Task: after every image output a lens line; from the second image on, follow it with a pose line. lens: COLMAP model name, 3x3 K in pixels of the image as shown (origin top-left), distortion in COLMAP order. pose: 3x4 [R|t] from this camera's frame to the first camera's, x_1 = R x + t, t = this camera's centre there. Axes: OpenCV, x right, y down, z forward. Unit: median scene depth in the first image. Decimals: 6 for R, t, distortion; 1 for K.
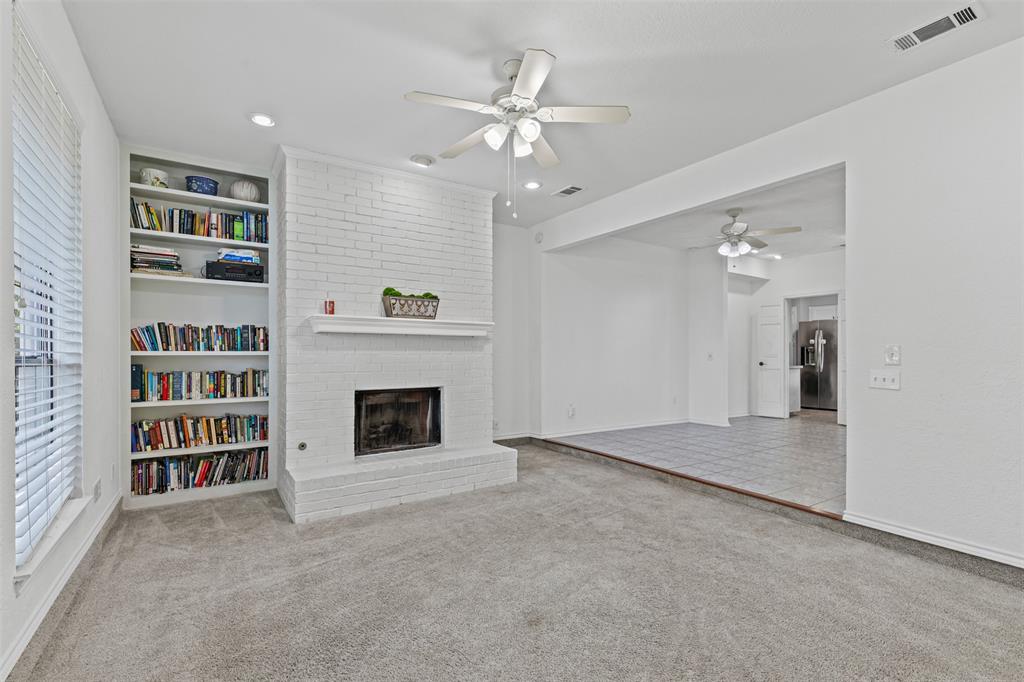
lens RADIAL K [[460.4, 0, 512.0], [0, 460.4, 341.0], [0, 0, 1]] dist [0.015375, 0.000044]
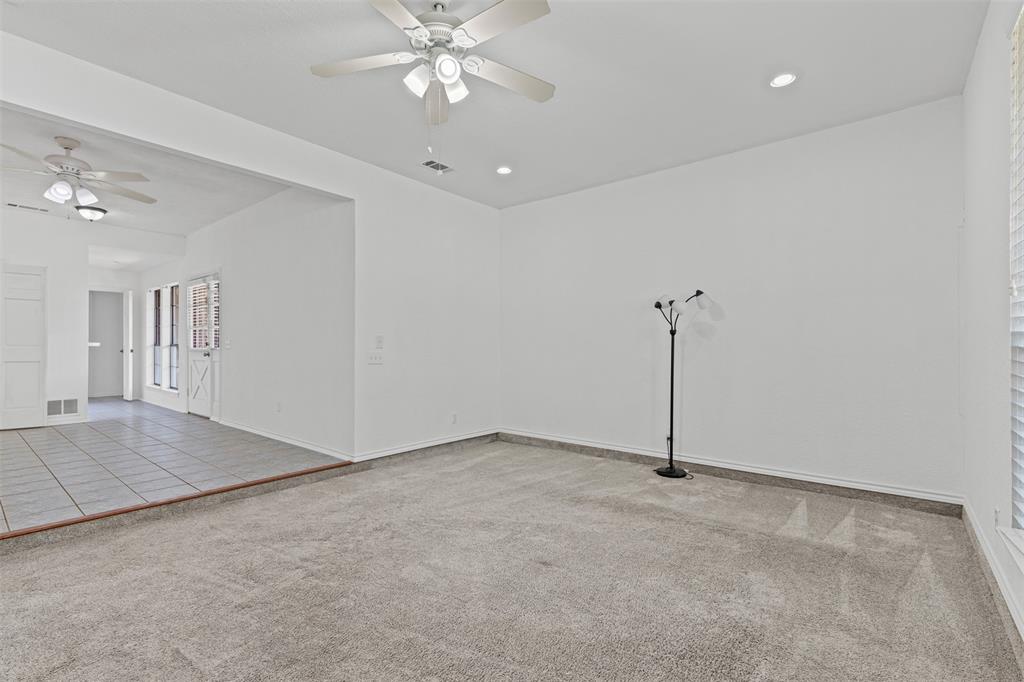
lens RADIAL K [[460.4, 0, 512.0], [0, 460.4, 341.0], [0, 0, 1]] dist [0.015375, 0.000044]
pose [[-0.289569, -0.013209, 0.957066, -0.596404], [-0.044495, 0.999010, 0.000326, -0.001748], [-0.956122, -0.042490, -0.289870, 0.766428]]
